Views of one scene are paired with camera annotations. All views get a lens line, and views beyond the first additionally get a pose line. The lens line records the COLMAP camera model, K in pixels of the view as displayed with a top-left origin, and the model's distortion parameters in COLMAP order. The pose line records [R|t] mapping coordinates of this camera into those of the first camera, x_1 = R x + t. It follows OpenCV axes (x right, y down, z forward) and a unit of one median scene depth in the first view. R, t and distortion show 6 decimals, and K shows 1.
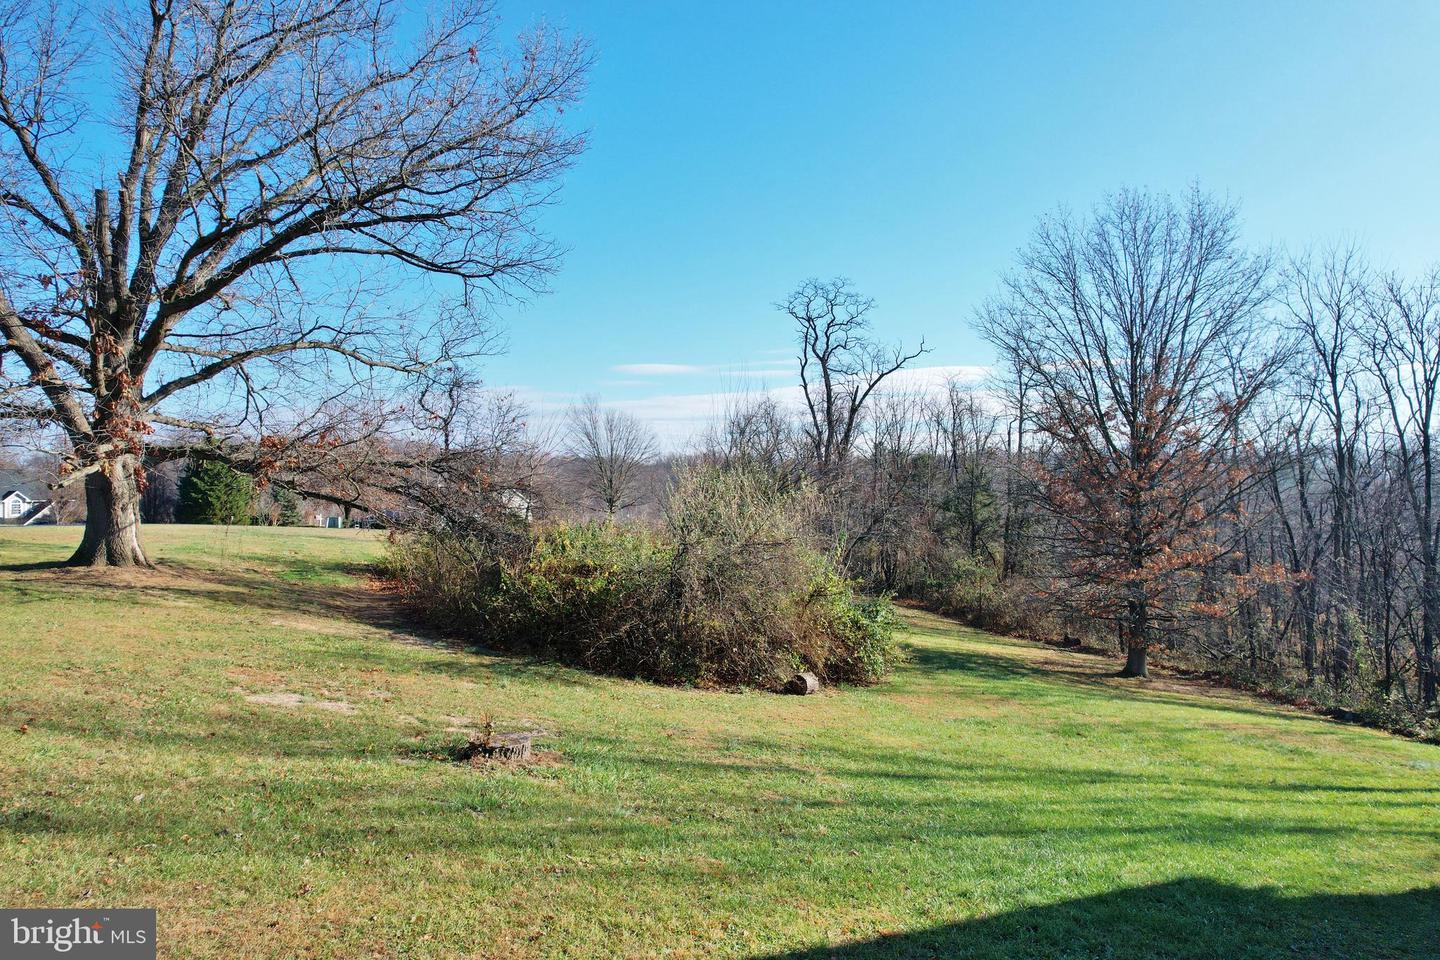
lens RADIAL K [[920.3, 0, 719.4], [0, 920.3, 480.2], [0, 0, 1]] dist [-0.052737, 0.038615]
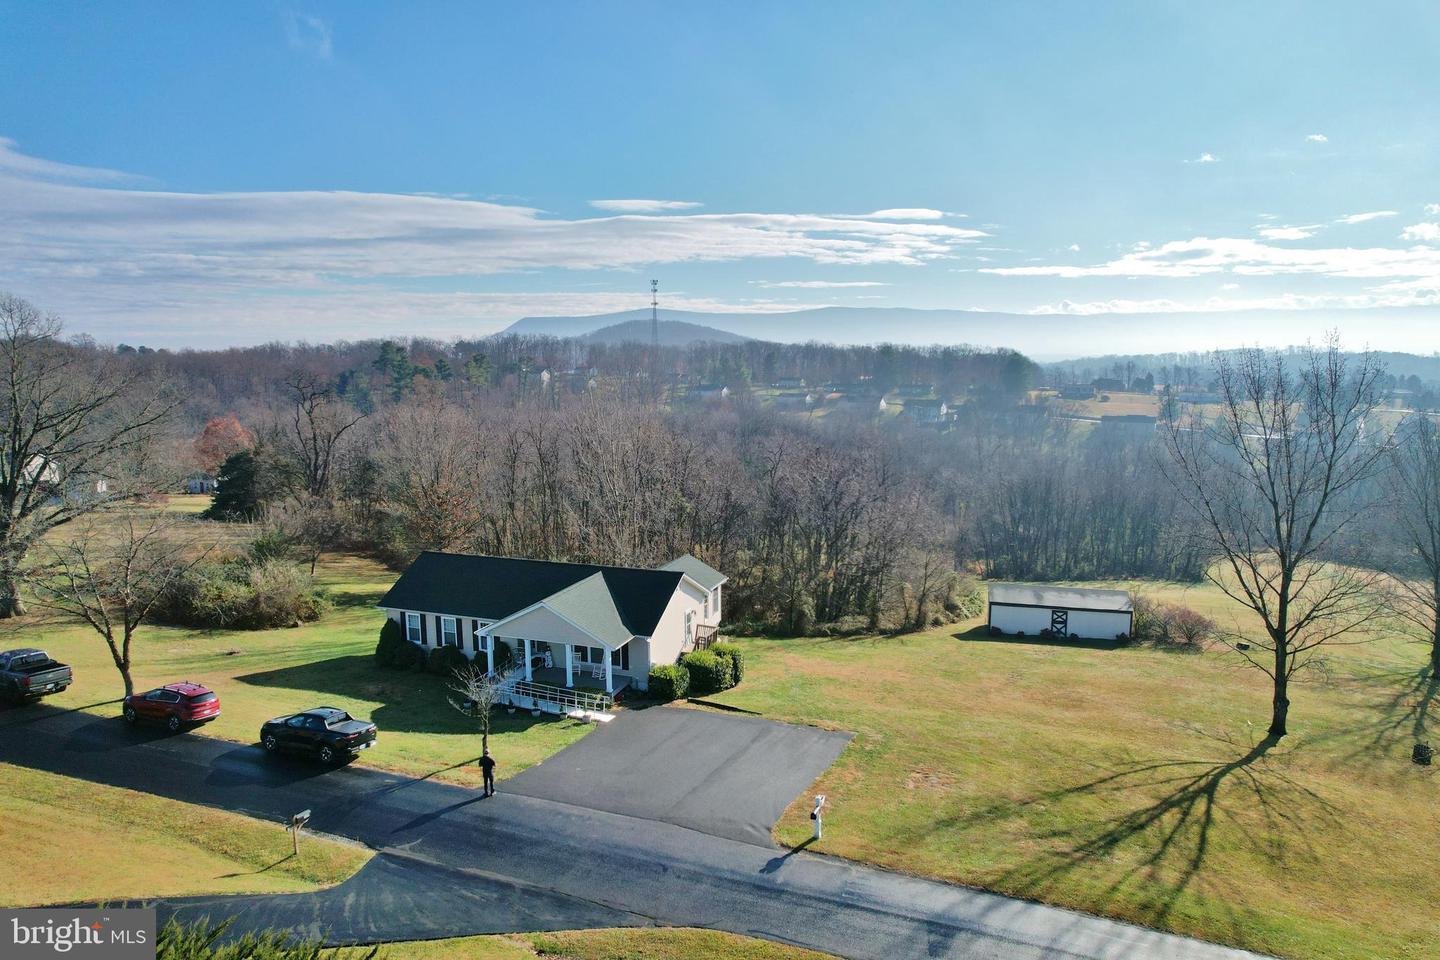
lens RADIAL K [[920.3, 0, 720.5], [0, 920.3, 479.9], [0, 0, 1]] dist [-0.052737, 0.038615]
pose [[0.875587, -0.074401, 0.477296, -0.113383], [0.001571, 0.988501, 0.151208, -0.846538], [-0.483057, -0.131646, 0.865636, -2.725814]]
